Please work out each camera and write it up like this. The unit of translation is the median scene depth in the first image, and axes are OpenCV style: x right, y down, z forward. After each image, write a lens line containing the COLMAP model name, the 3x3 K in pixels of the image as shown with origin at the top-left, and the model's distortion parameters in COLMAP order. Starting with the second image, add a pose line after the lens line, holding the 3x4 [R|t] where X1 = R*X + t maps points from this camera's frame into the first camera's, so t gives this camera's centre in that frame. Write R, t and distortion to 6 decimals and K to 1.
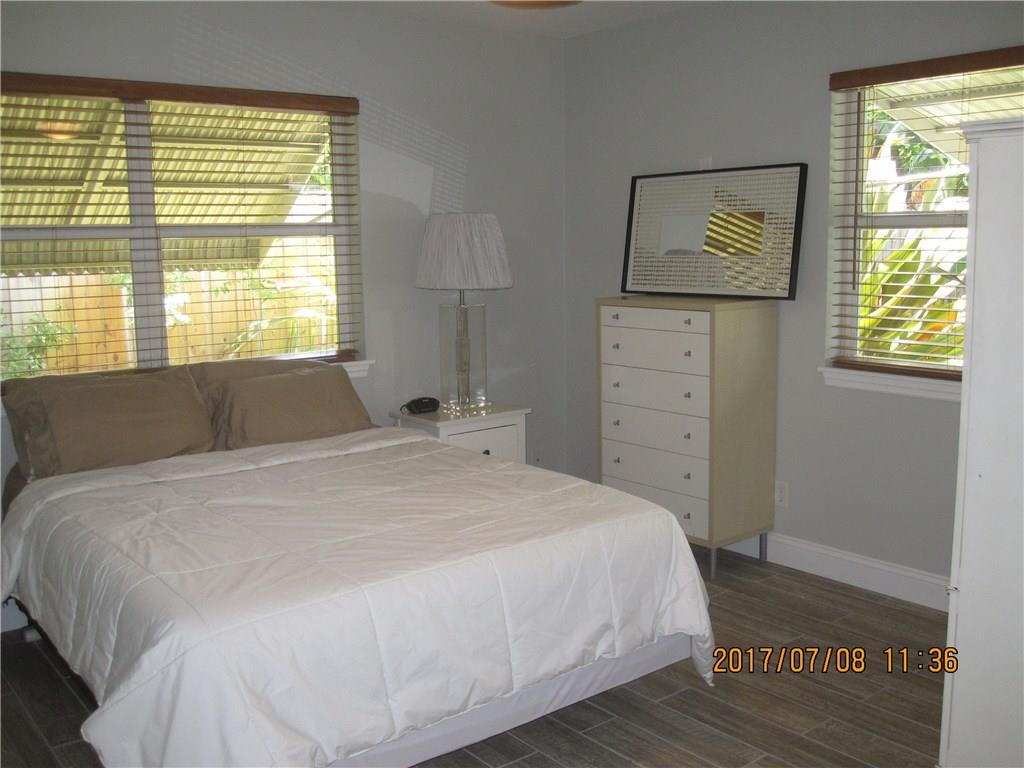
lens RADIAL K [[1005.8, 0, 512.0], [0, 1005.8, 384.0], [0, 0, 1]] dist [-0.037648, 0.025177]
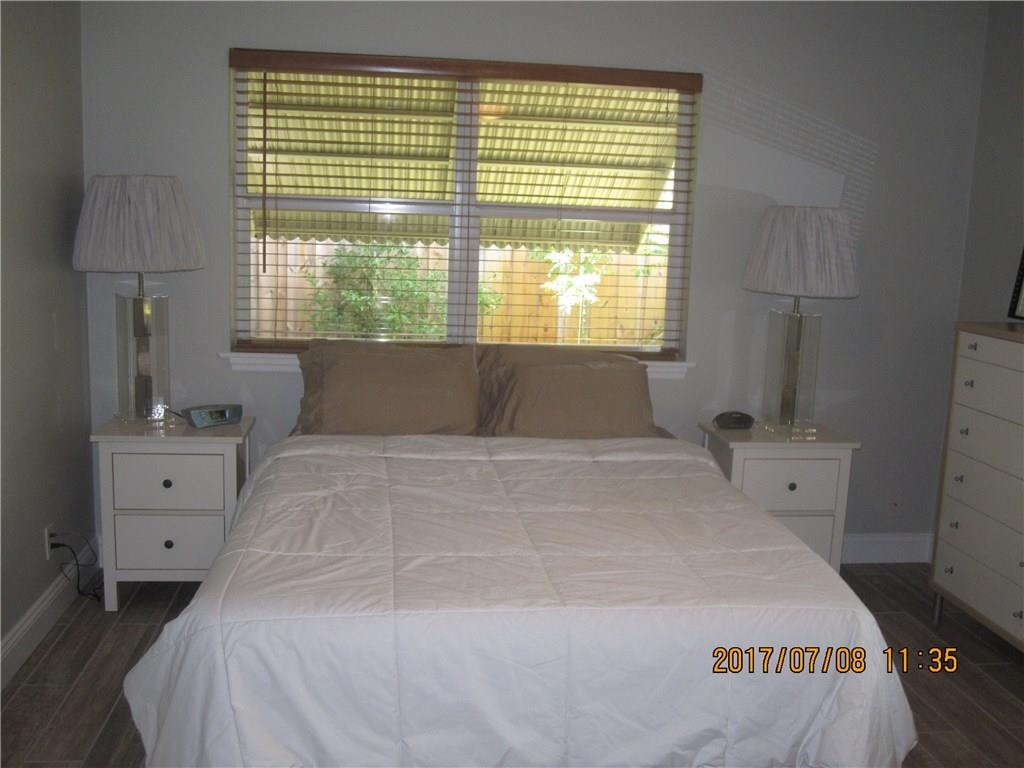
lens RADIAL K [[999.9, 0, 512.0], [0, 999.9, 384.0], [0, 0, 1]] dist [-0.079737, 0.031492]
pose [[0.857438, 0.130281, -0.497821, 0.175103], [-0.125244, 0.991164, 0.043672, -0.024581], [0.499112, 0.024903, 0.866179, 0.143865]]
